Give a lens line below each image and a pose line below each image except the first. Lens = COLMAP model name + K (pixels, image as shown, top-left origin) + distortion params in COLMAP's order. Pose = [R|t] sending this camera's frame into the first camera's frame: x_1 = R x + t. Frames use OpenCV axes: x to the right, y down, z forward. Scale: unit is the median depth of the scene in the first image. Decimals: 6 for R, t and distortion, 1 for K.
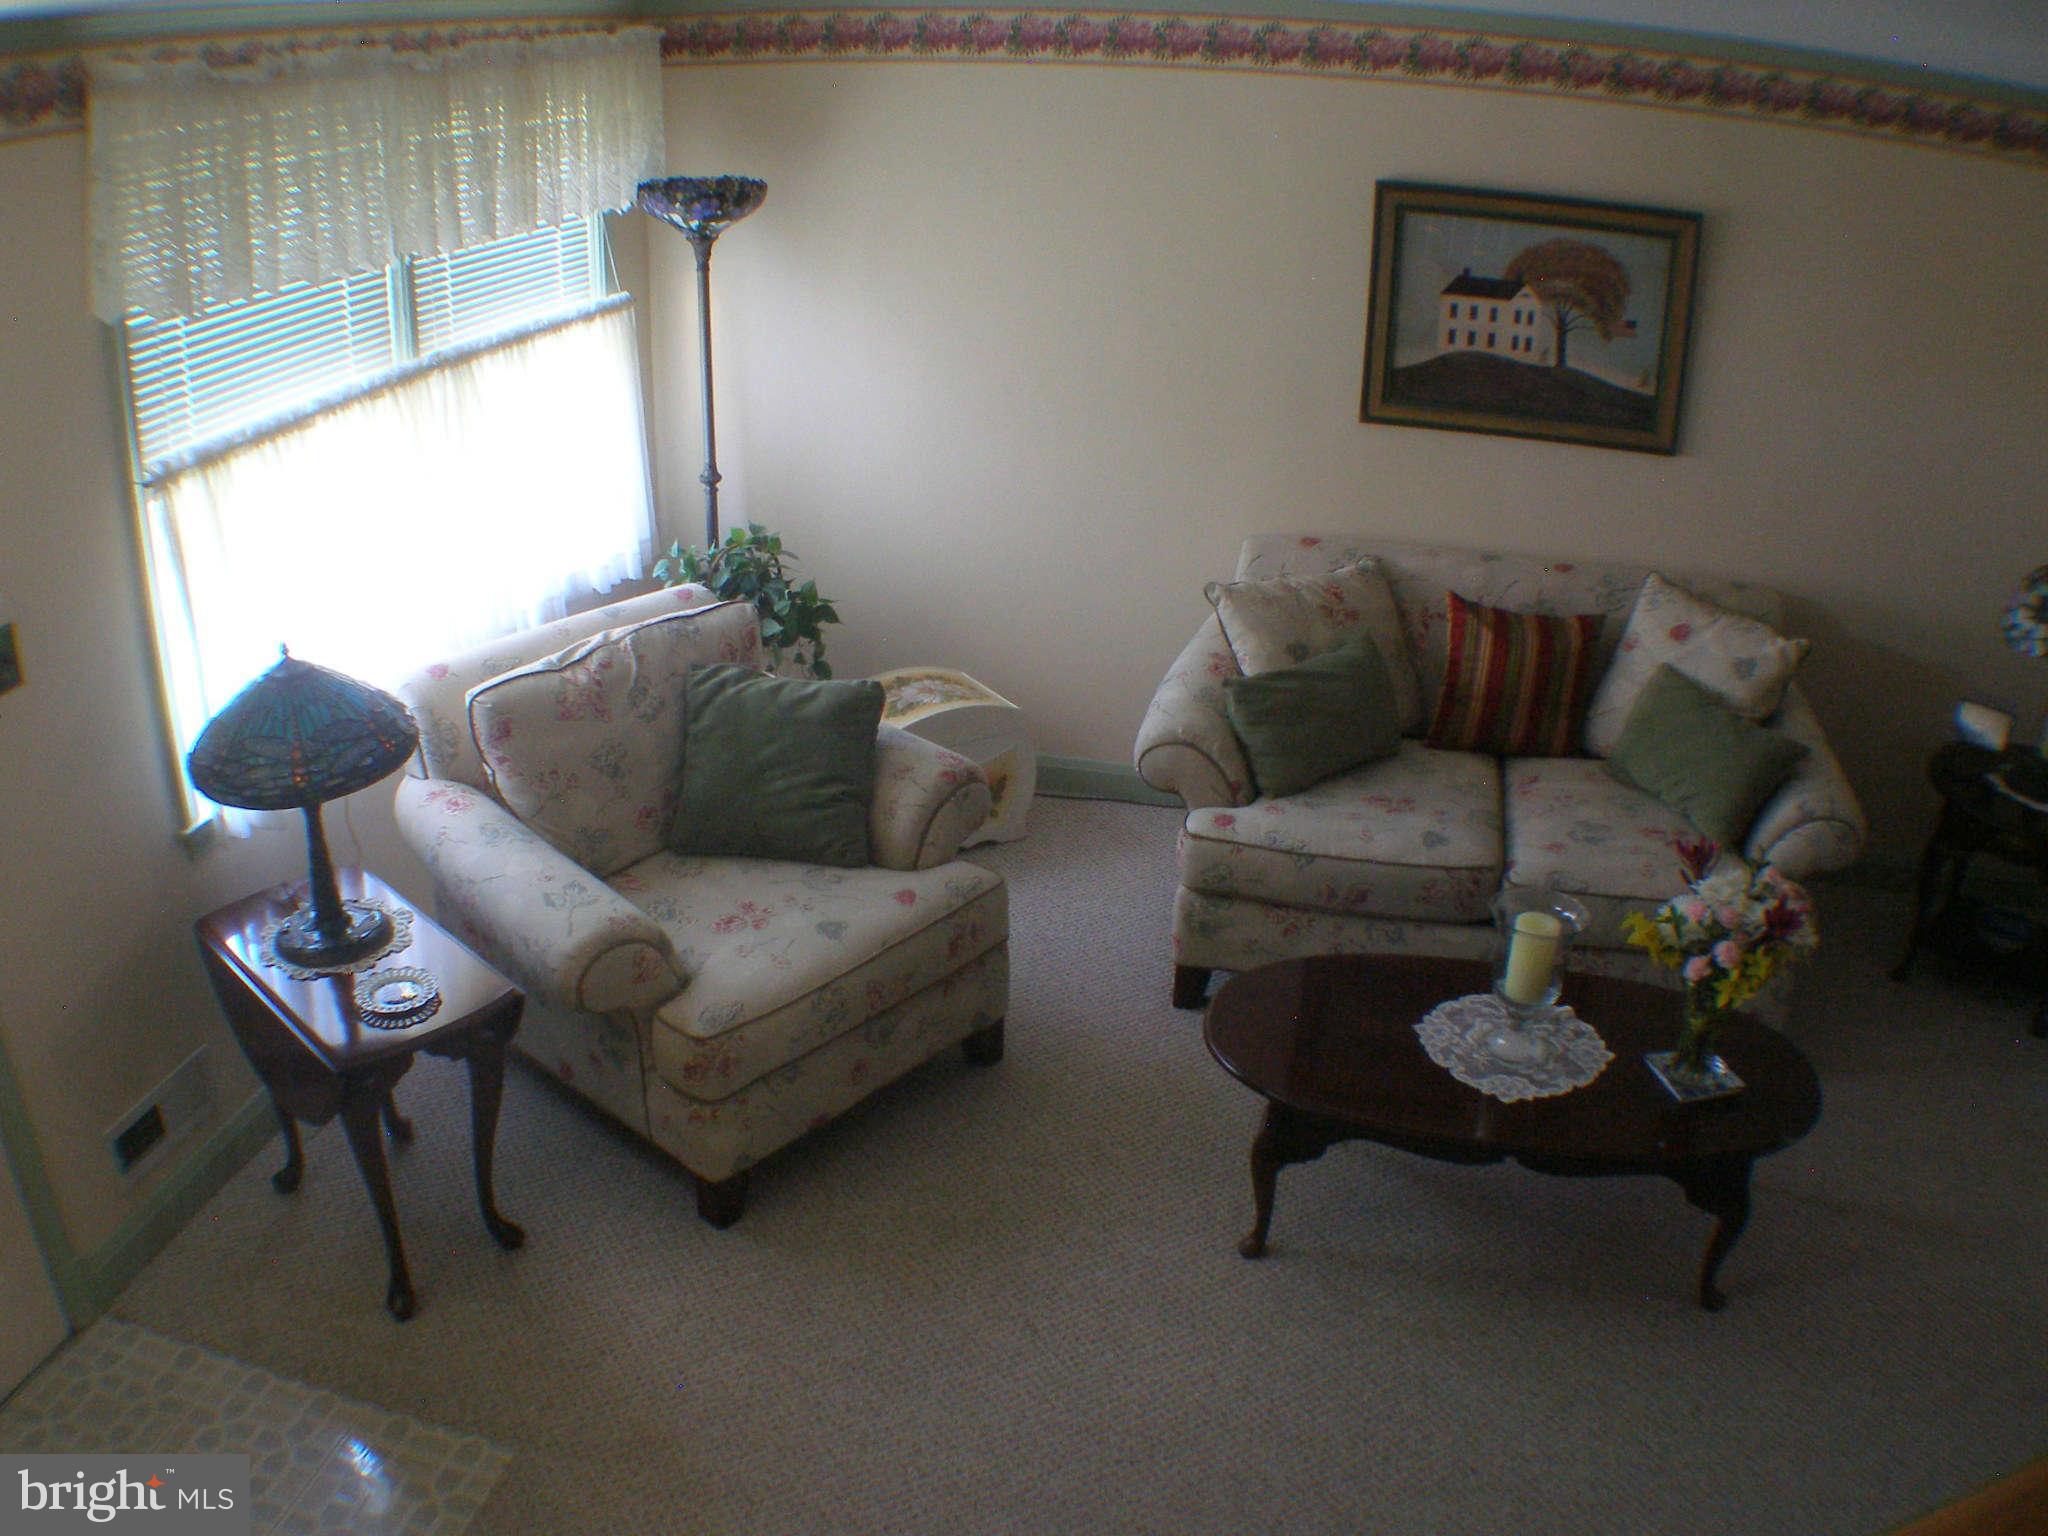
lens RADIAL K [[1668.0, 0, 997.7], [0, 1668.0, 764.1], [0, 0, 1]] dist [-0.302185, 0.102994]
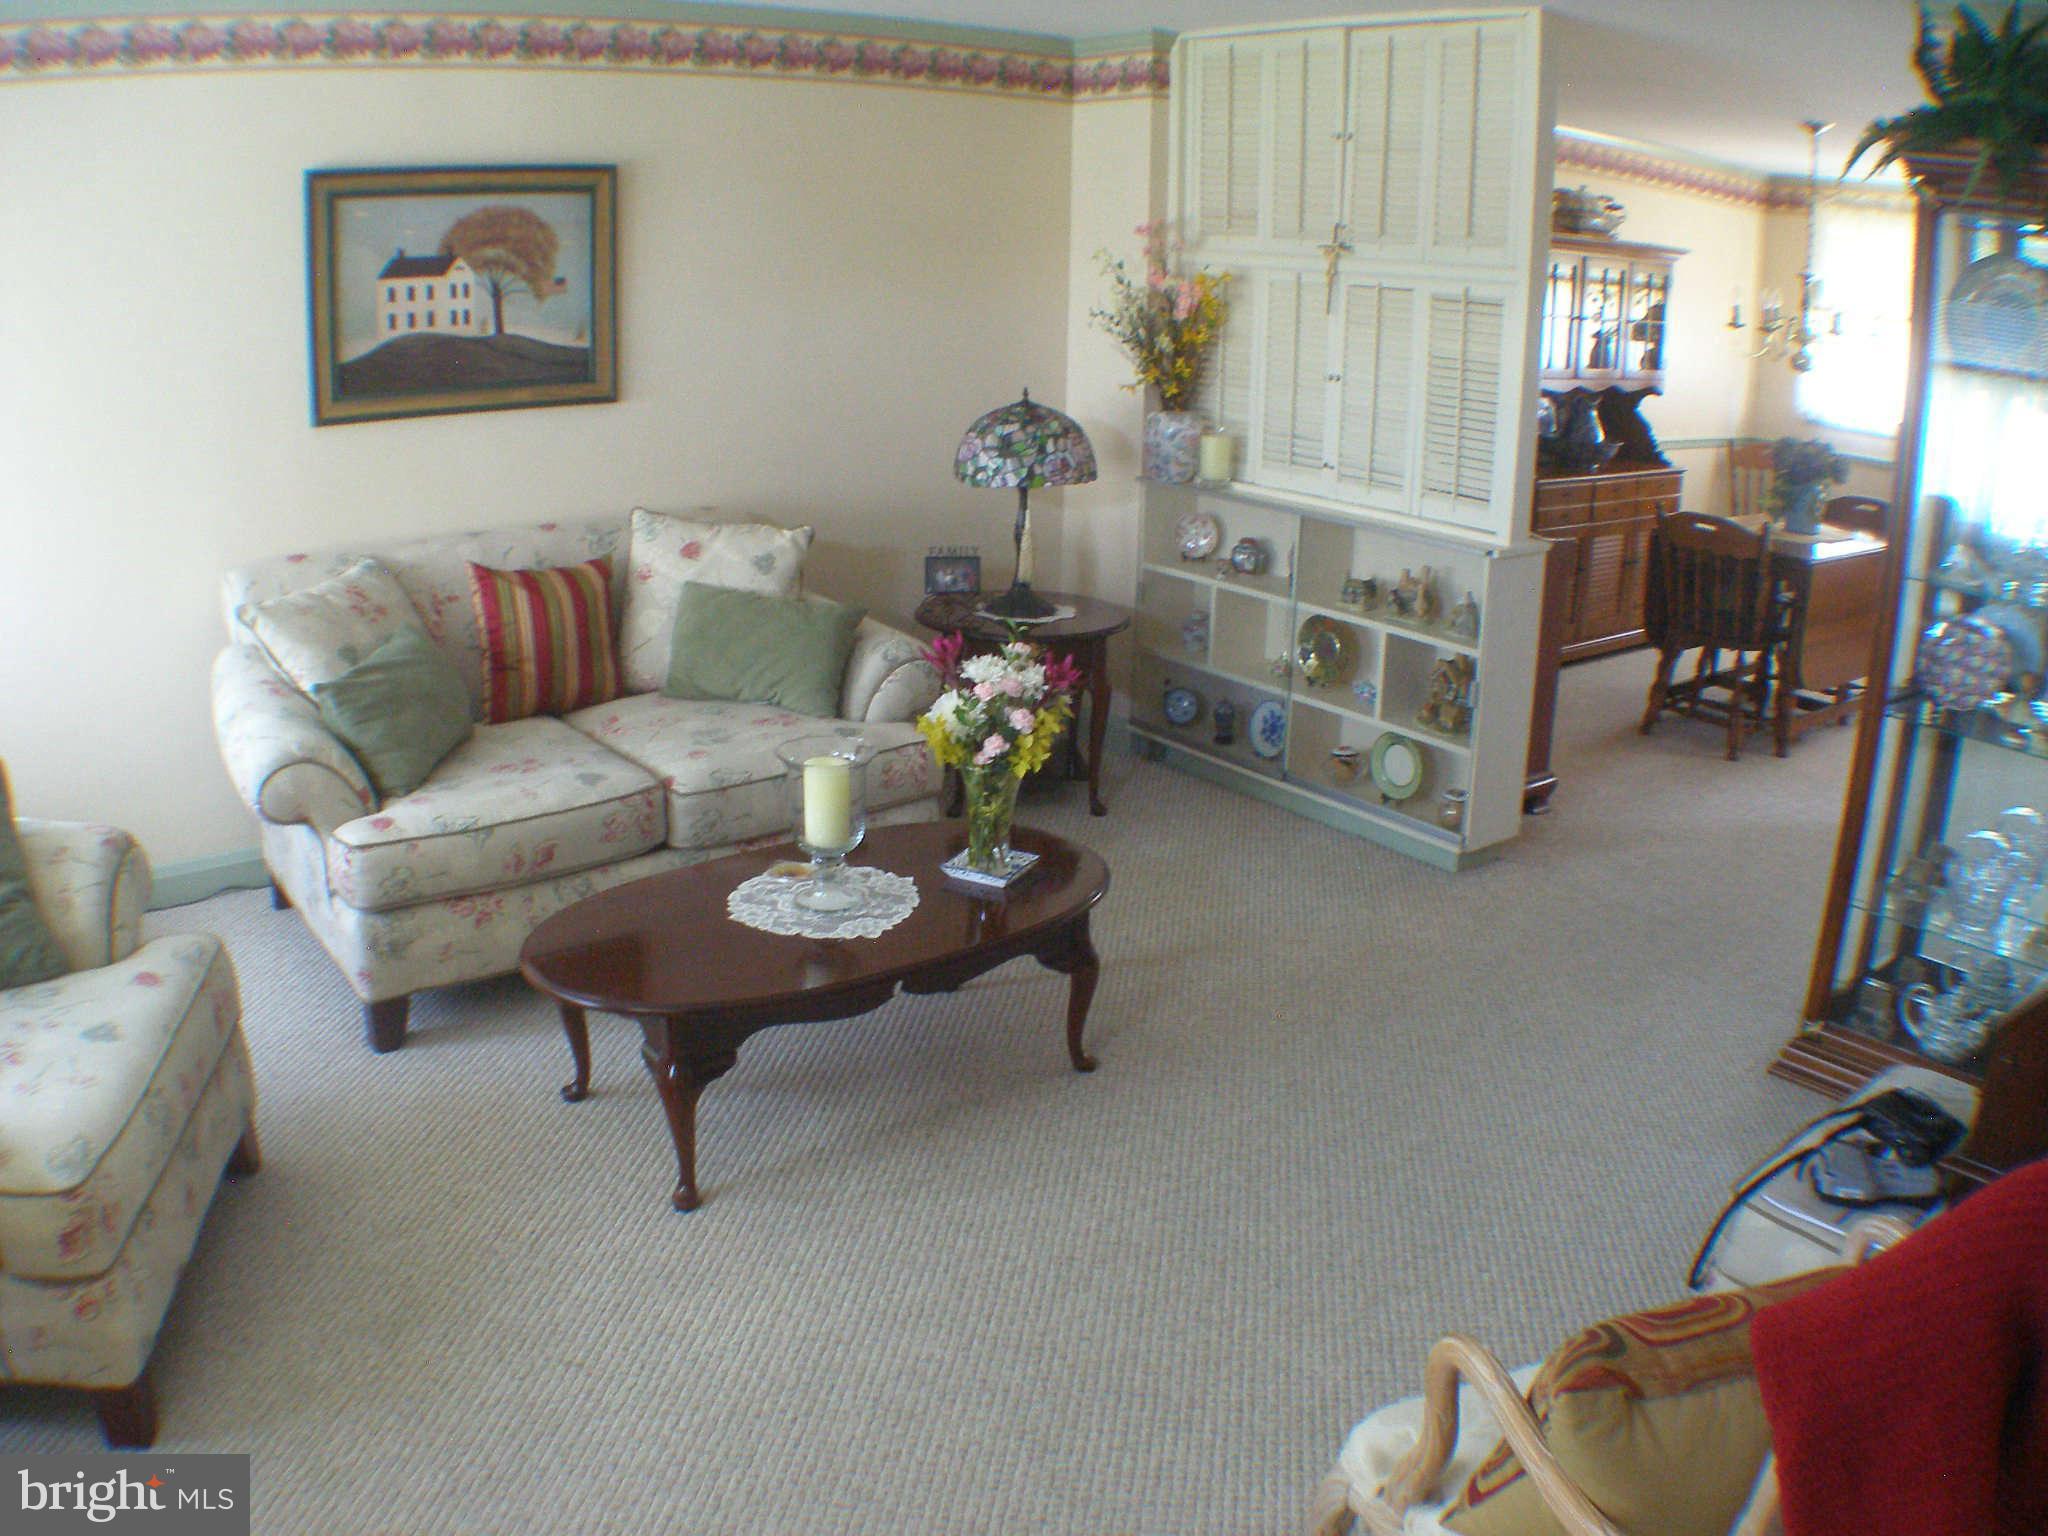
lens RADIAL K [[1668.0, 0, 997.7], [0, 1668.0, 764.1], [0, 0, 1]] dist [-0.302185, 0.102994]
pose [[0.617702, -0.234123, 0.750754, -0.274803], [0.309743, 0.949919, 0.041384, 0.065175], [-0.722844, 0.206978, 0.659285, 0.168999]]
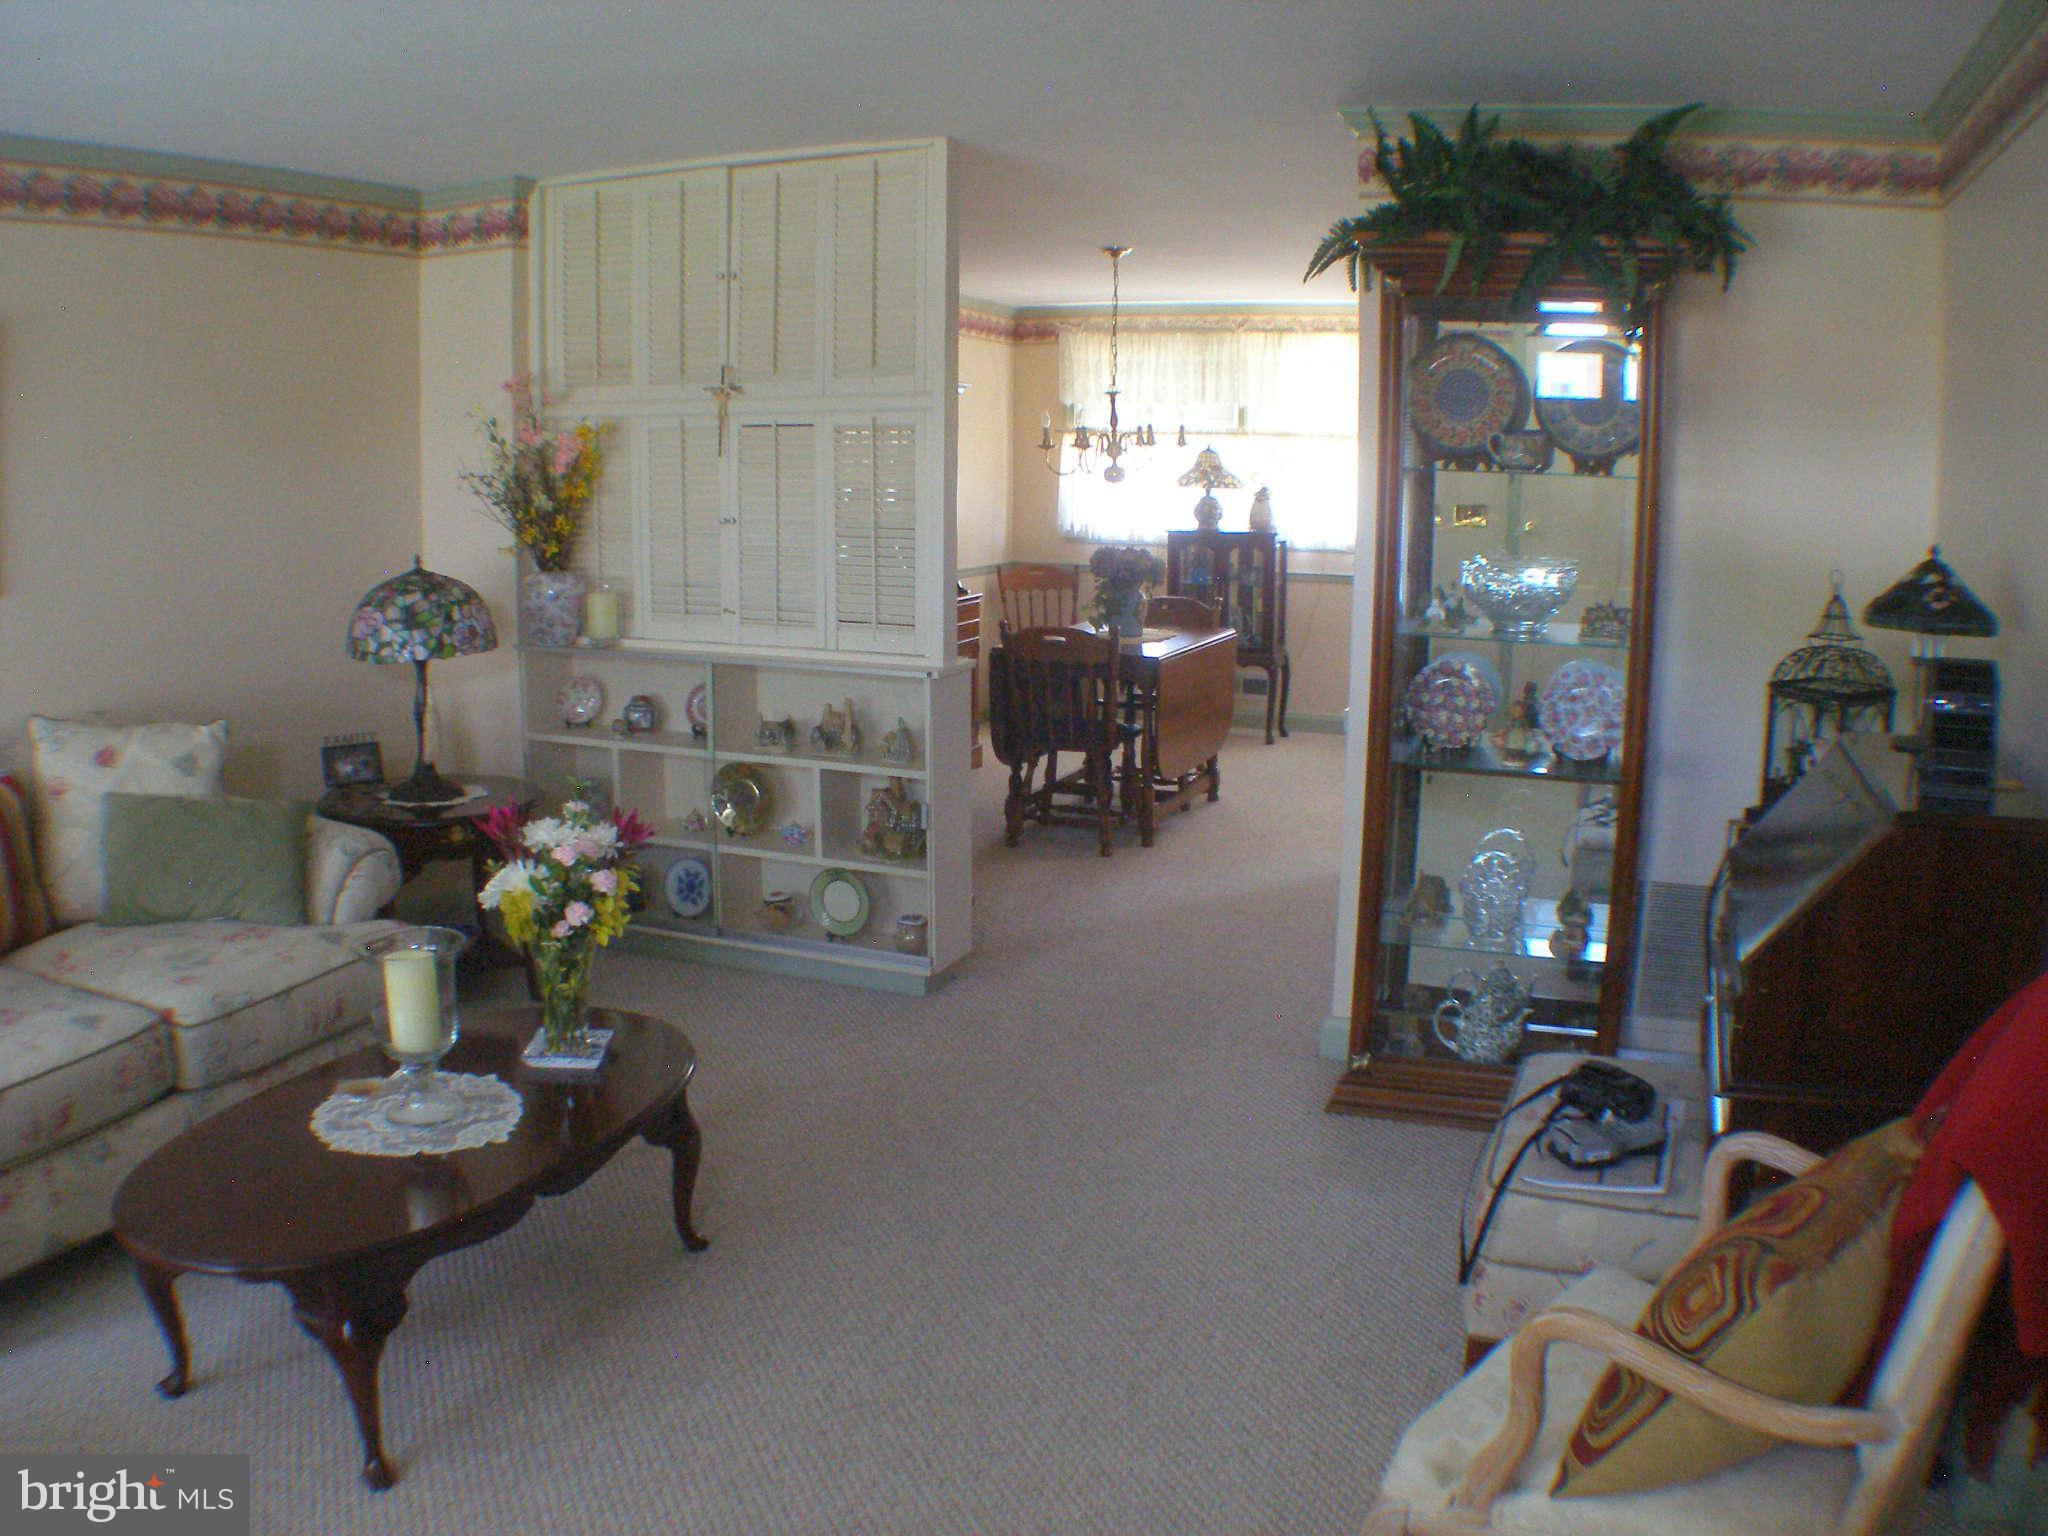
lens RADIAL K [[1668.0, 0, 997.7], [0, 1668.0, 764.1], [0, 0, 1]] dist [-0.302185, 0.102994]
pose [[0.139859, -0.189757, 0.971819, -0.327957], [0.398970, 0.909066, 0.120086, 0.019249], [-0.906235, 0.370932, 0.202848, 0.351537]]
